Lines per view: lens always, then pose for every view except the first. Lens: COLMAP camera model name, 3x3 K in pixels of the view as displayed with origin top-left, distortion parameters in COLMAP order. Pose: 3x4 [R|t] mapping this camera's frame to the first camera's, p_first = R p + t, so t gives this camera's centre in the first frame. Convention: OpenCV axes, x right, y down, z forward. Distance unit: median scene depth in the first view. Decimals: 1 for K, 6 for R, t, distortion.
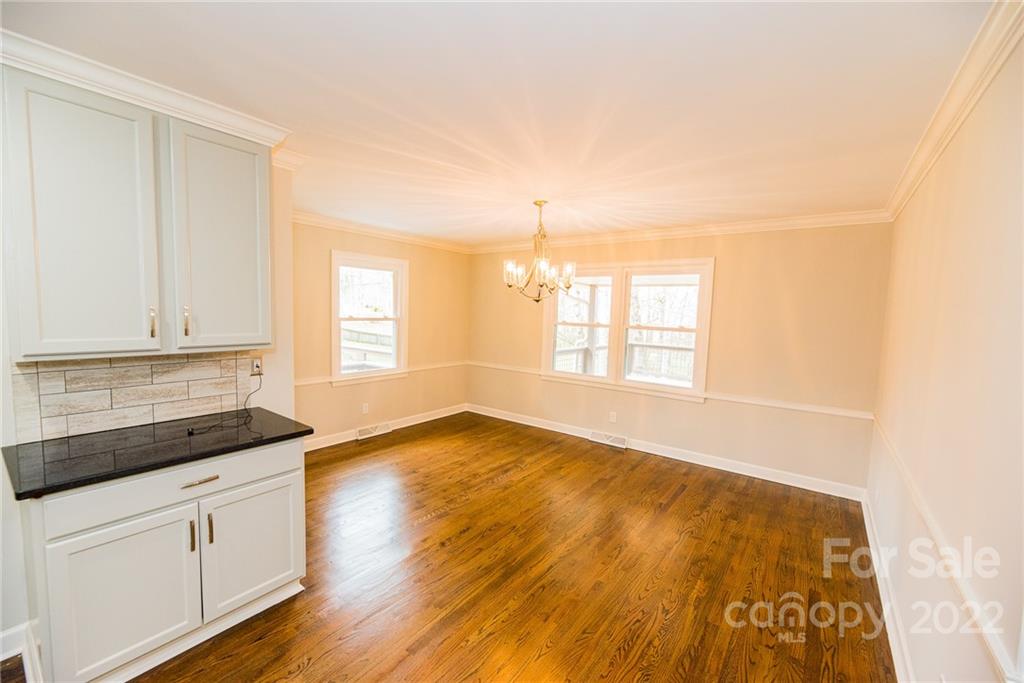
lens RADIAL K [[414.4, 0, 510.9], [0, 414.4, 344.5], [0, 0, 1]] dist [-0.001106, 0.000130]
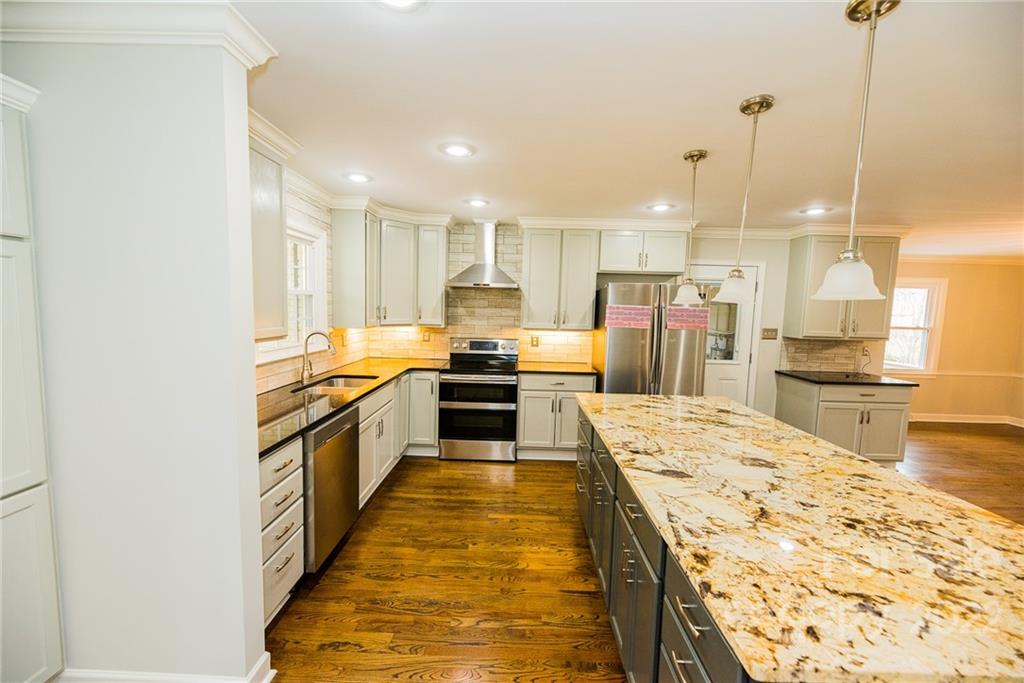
lens RADIAL K [[414.4, 0, 510.9], [0, 414.4, 344.5], [0, 0, 1]] dist [-0.001106, 0.000130]
pose [[0.591871, 0.060491, -0.803759, -0.037436], [-0.077628, 0.996822, 0.017857, 0.069042], [0.802286, 0.051825, 0.594686, -0.829357]]
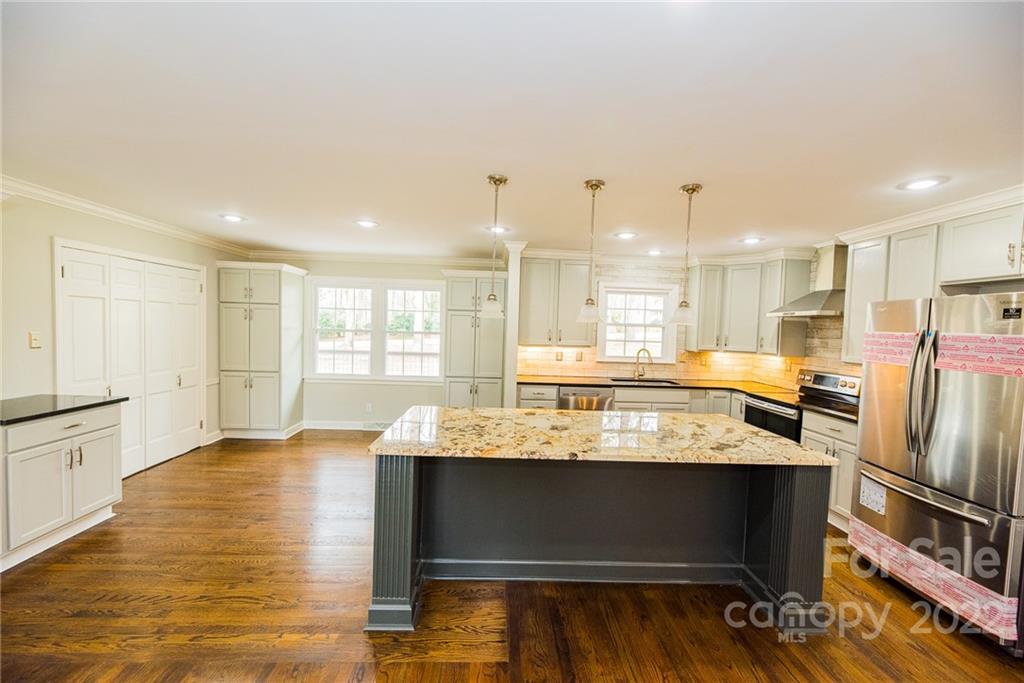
lens RADIAL K [[414.4, 0, 510.9], [0, 414.4, 344.5], [0, 0, 1]] dist [-0.001106, 0.000130]
pose [[-0.771168, -0.025619, -0.636116, 0.234451], [-0.107888, 0.989997, 0.090922, 0.003750], [0.627424, 0.138746, -0.766217, 0.040084]]
